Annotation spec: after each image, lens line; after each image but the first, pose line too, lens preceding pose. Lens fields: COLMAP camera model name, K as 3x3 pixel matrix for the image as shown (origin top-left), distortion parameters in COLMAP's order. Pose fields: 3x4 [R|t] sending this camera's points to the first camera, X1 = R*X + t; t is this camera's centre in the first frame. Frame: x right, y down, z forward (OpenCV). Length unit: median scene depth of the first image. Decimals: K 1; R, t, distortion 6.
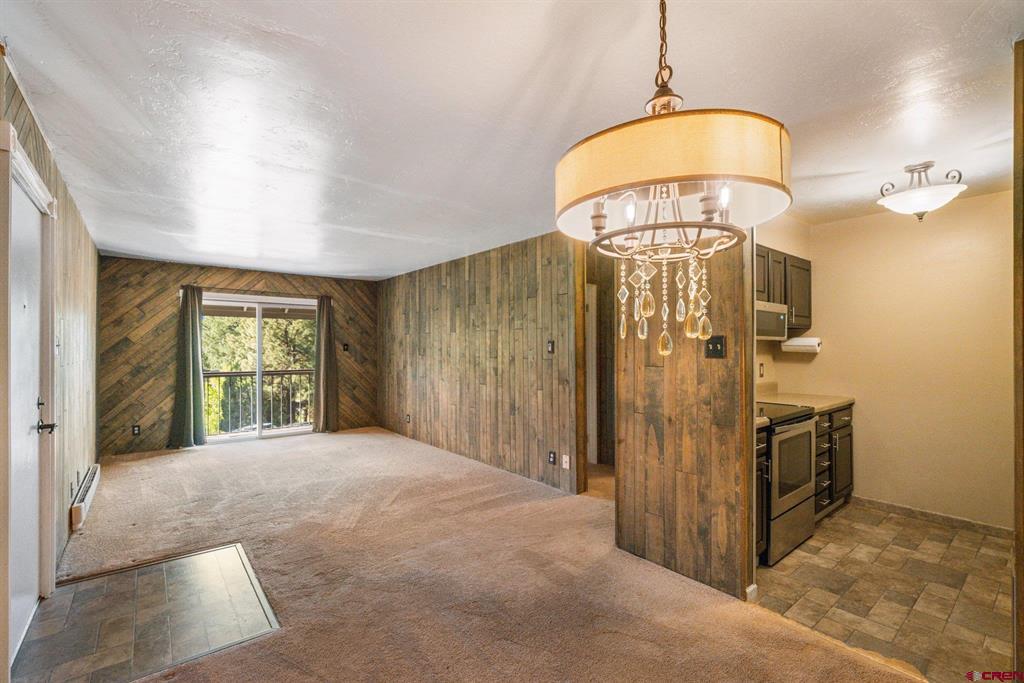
lens RADIAL K [[455.1, 0, 508.1], [0, 455.1, 344.1], [0, 0, 1]] dist [-0.003771, 0.000379]
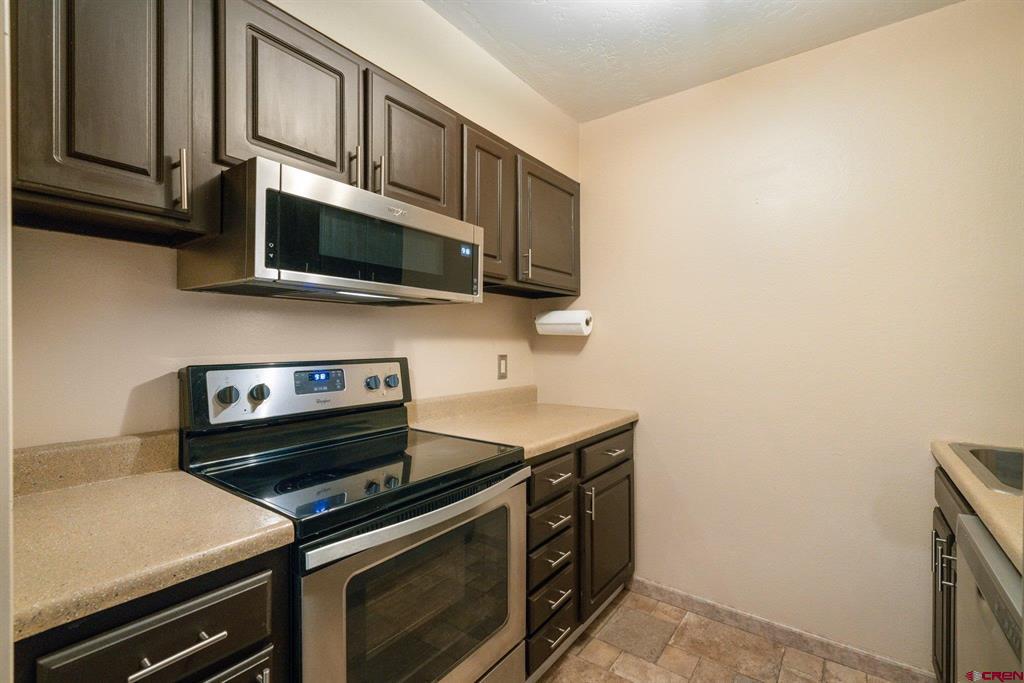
lens RADIAL K [[455.1, 0, 508.1], [0, 455.1, 344.1], [0, 0, 1]] dist [-0.003771, 0.000379]
pose [[0.970877, -0.000090, 0.239579, 0.361780], [-0.001418, 0.999980, 0.006121, 0.021239], [-0.239575, -0.006283, 0.970858, 0.370084]]
